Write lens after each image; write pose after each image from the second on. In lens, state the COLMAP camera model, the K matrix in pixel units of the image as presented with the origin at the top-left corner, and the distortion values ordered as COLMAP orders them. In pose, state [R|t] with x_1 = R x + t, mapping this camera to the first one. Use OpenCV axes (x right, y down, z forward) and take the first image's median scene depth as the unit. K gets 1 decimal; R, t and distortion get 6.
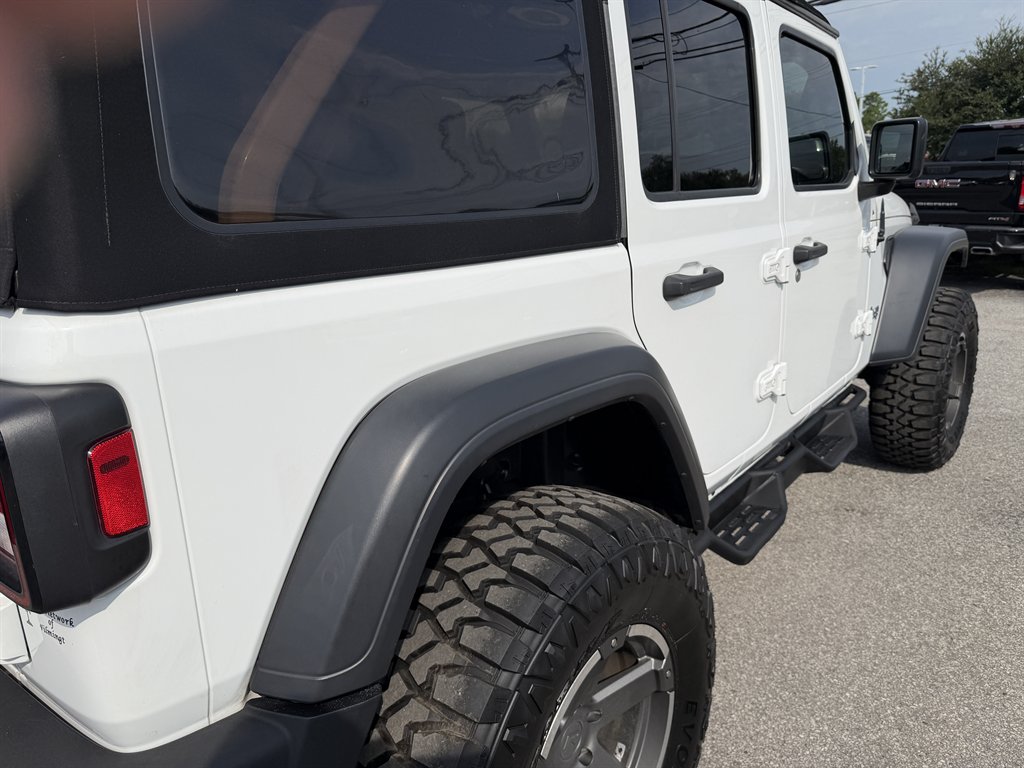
lens RADIAL K [[741.5, 0, 503.4], [0, 741.5, 382.4], [0, 0, 1]] dist [0.003699, -0.004413]
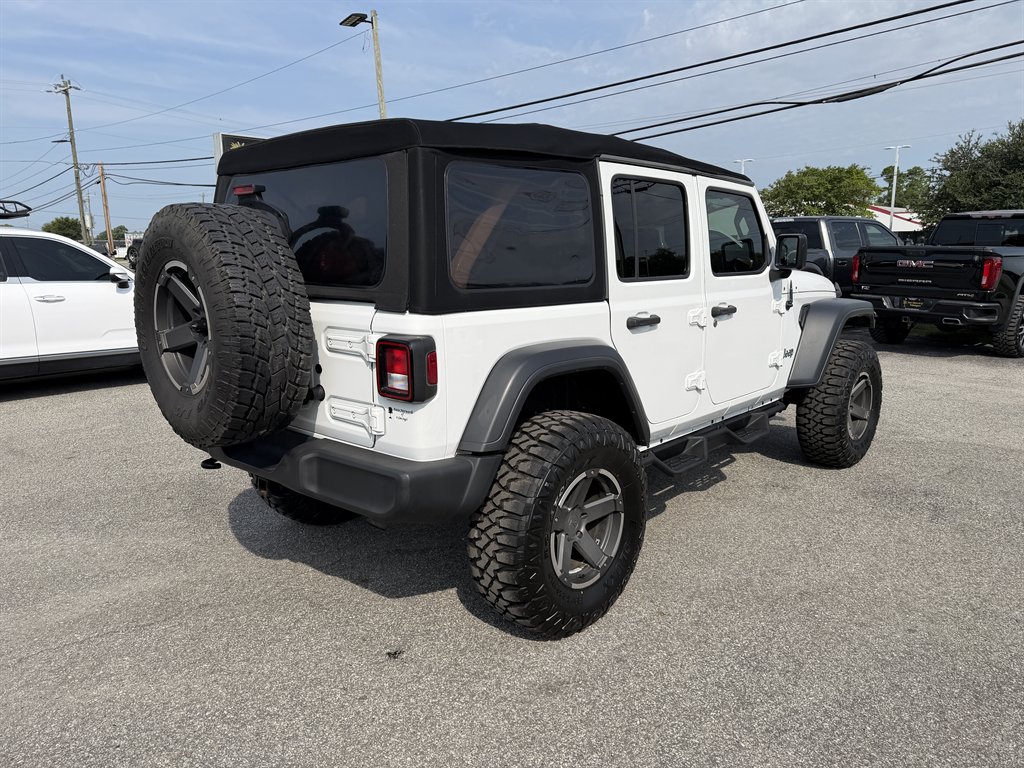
lens RADIAL K [[741.5, 0, 503.4], [0, 741.5, 382.4], [0, 0, 1]] dist [0.003699, -0.004413]
pose [[0.997830, 0.041720, -0.050934, -0.009690], [-0.045427, 0.996227, -0.073940, 0.114898], [0.047657, 0.076093, 0.995961, -0.593394]]
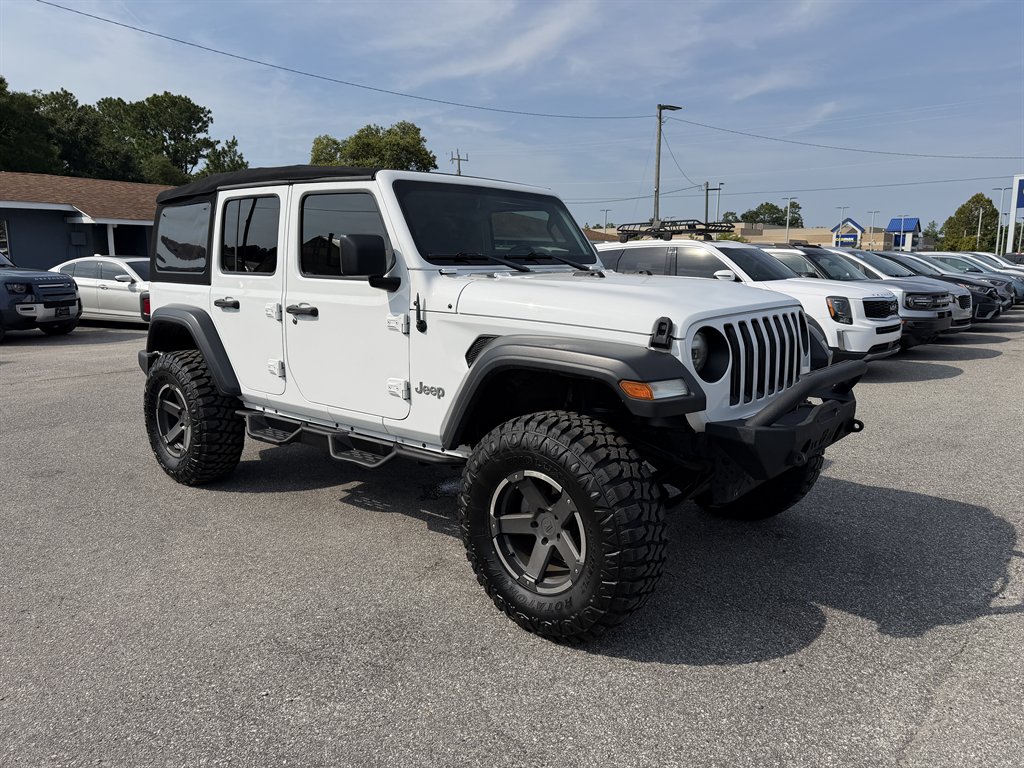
lens RADIAL K [[747.6, 0, 512.0], [0, 747.6, 384.0], [0, 0, 1]] dist [0.012020, -0.001028]
pose [[-0.007748, 0.203924, -0.978956, 1.739528], [-0.261776, 0.944431, 0.198804, -0.391327], [0.965098, 0.257807, 0.046065, 1.129698]]
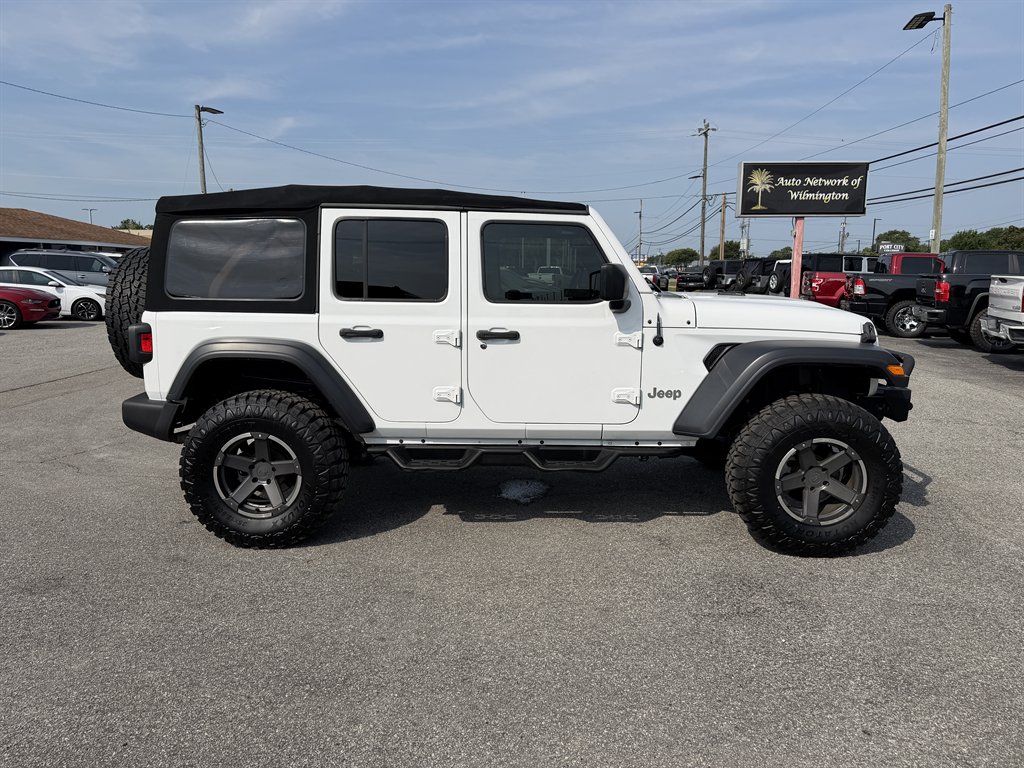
lens RADIAL K [[734.5, 0, 514.9], [0, 734.5, 378.3], [0, 0, 1]] dist [0.053301, -0.042707]
pose [[0.620149, 0.157680, -0.768474, 1.460825], [-0.228304, 0.973467, 0.015504, -0.083151], [0.750528, 0.165831, 0.639693, -0.107703]]
